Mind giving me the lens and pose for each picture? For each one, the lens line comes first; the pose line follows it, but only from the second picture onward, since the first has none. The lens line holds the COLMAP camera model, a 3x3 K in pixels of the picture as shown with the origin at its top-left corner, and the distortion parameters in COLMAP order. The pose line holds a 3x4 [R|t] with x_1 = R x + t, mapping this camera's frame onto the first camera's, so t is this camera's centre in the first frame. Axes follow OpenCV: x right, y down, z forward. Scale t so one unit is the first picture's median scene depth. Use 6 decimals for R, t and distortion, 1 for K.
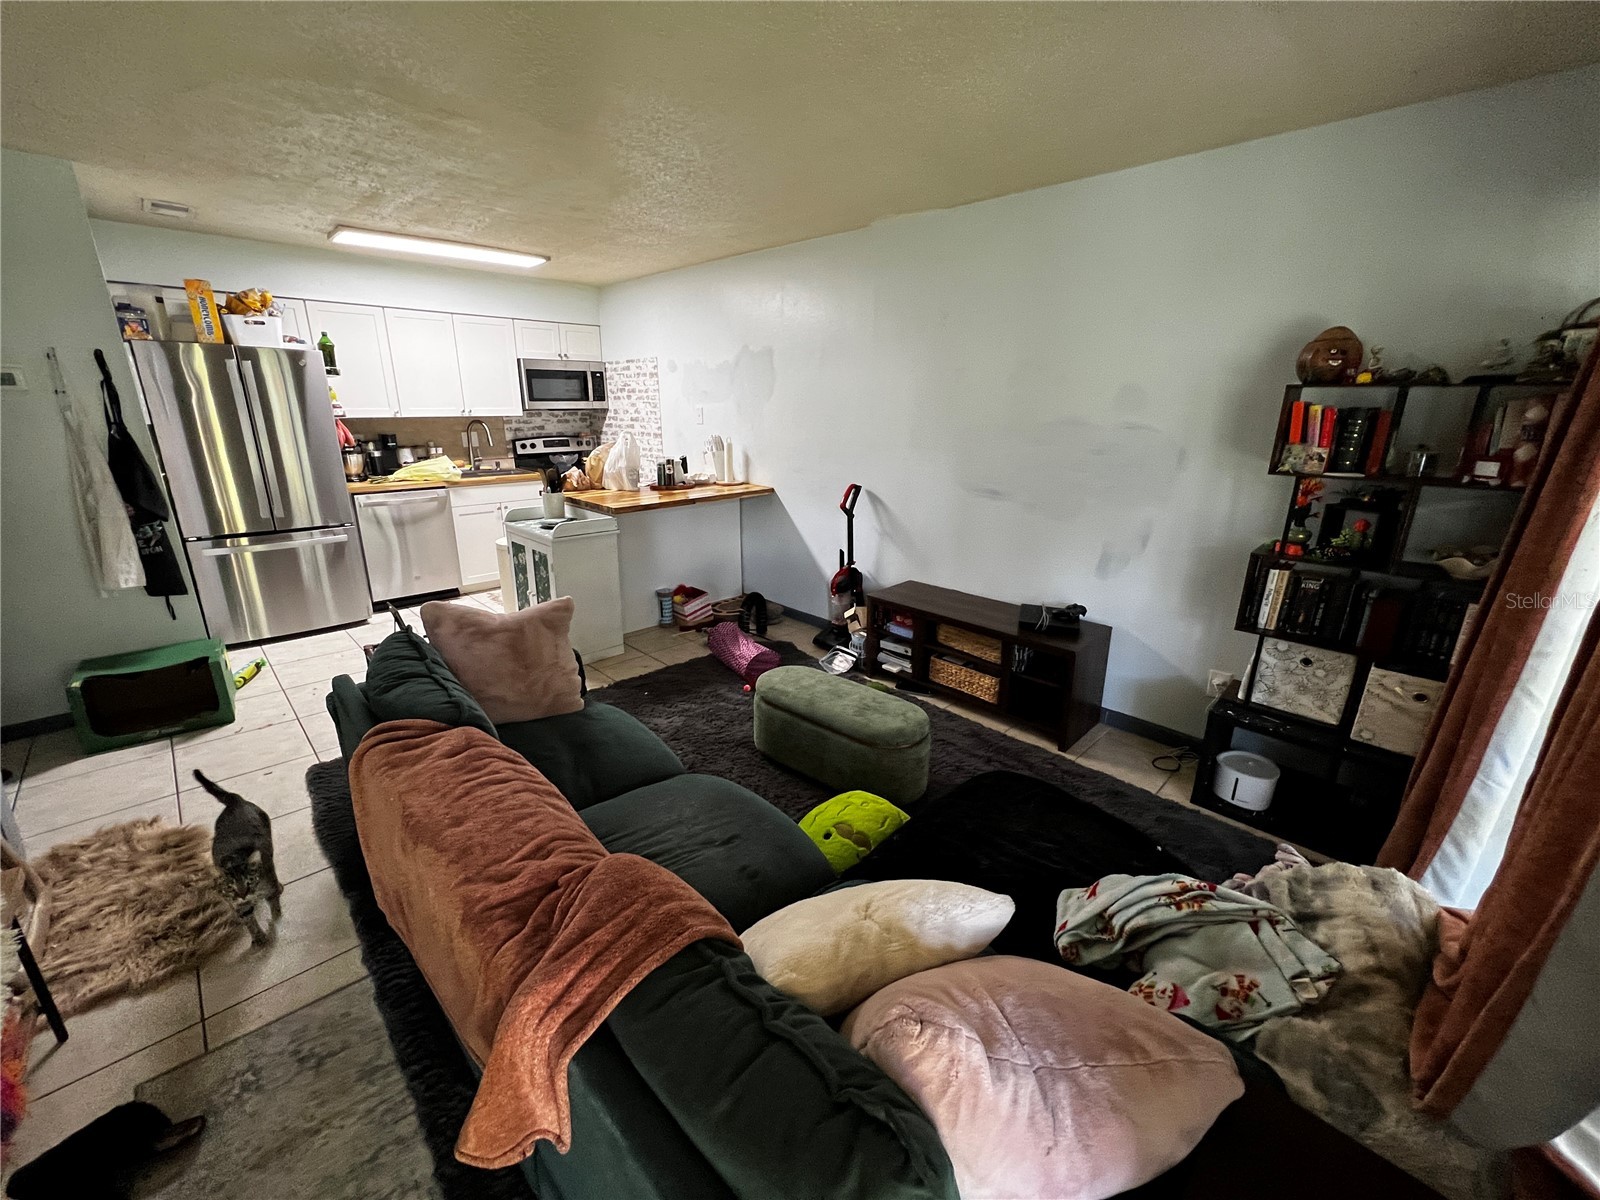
lens RADIAL K [[642.8, 0, 800.0], [0, 642.8, 600.0], [0, 0, 1]] dist [0.001762, 0.000202]
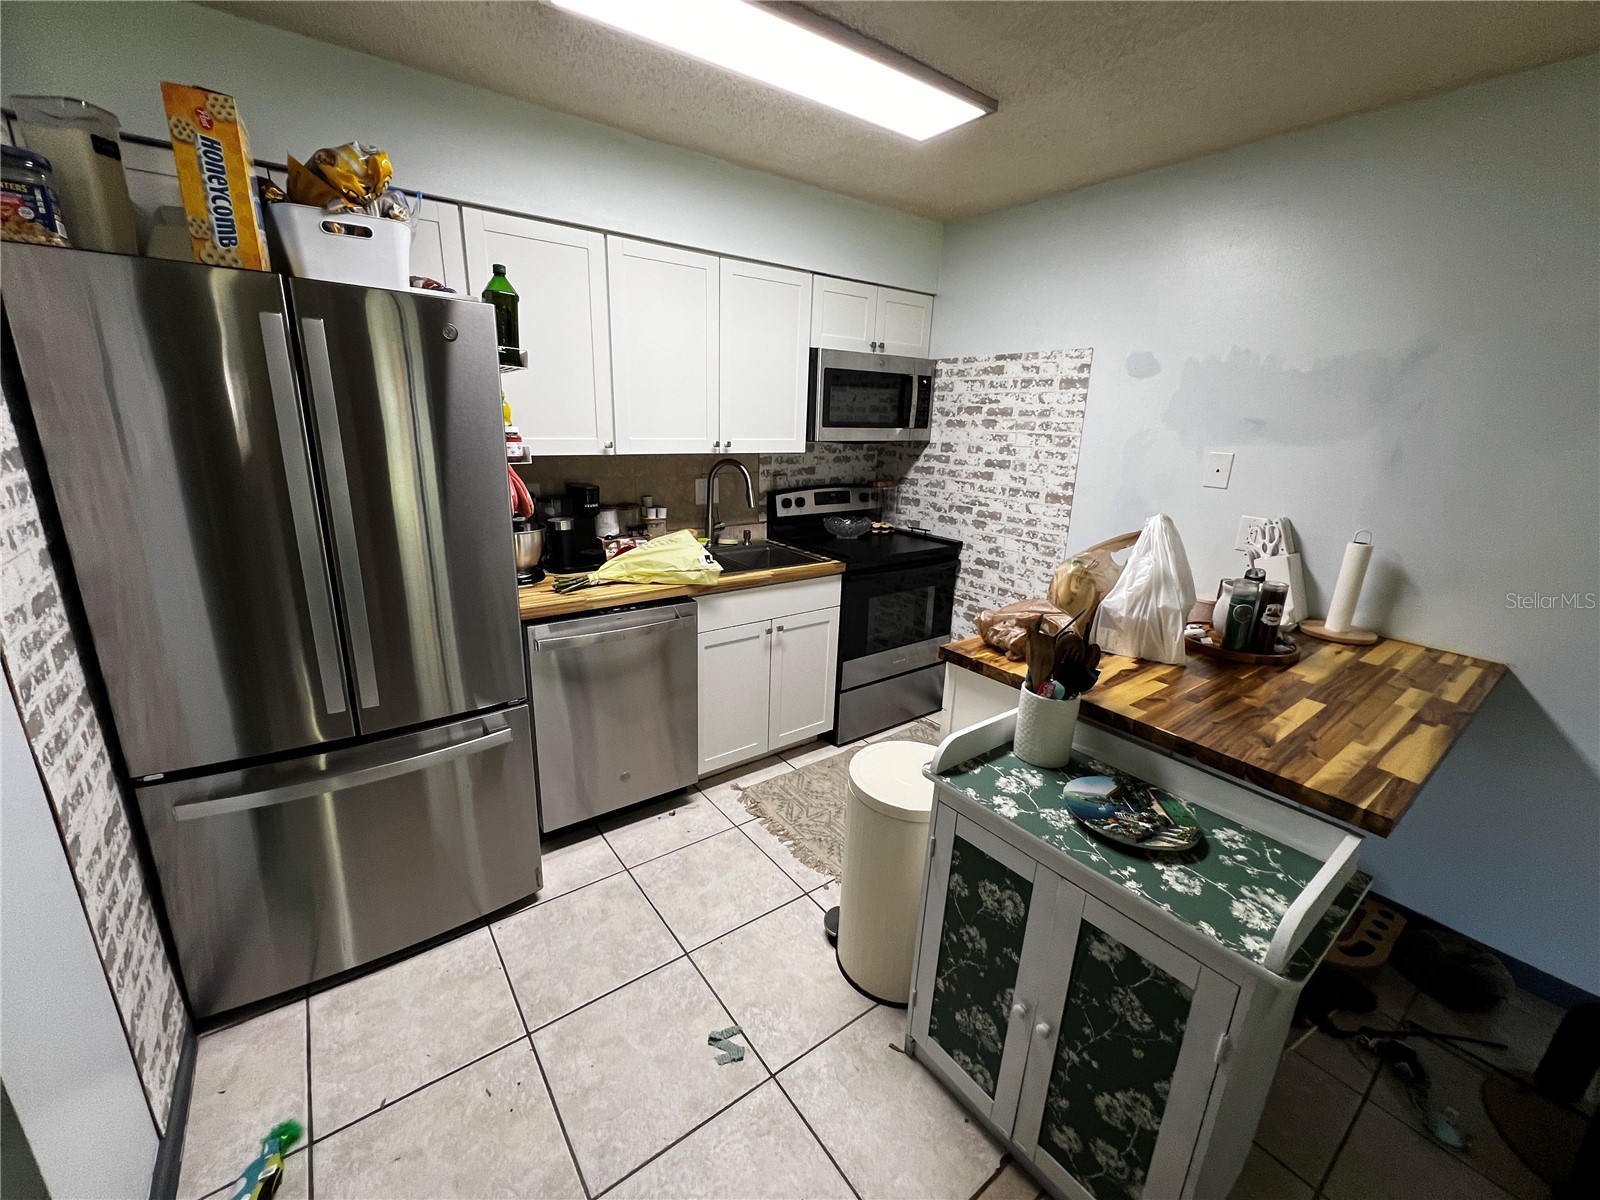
lens RADIAL K [[640.7, 0, 797.2], [0, 640.7, 602.2], [0, 0, 1]] dist [-0.001686, -0.000011]
pose [[0.989901, 0.062029, -0.127471, -0.362488], [-0.064418, 0.997815, -0.014702, -0.151961], [0.126280, 0.022765, 0.991733, 0.464035]]
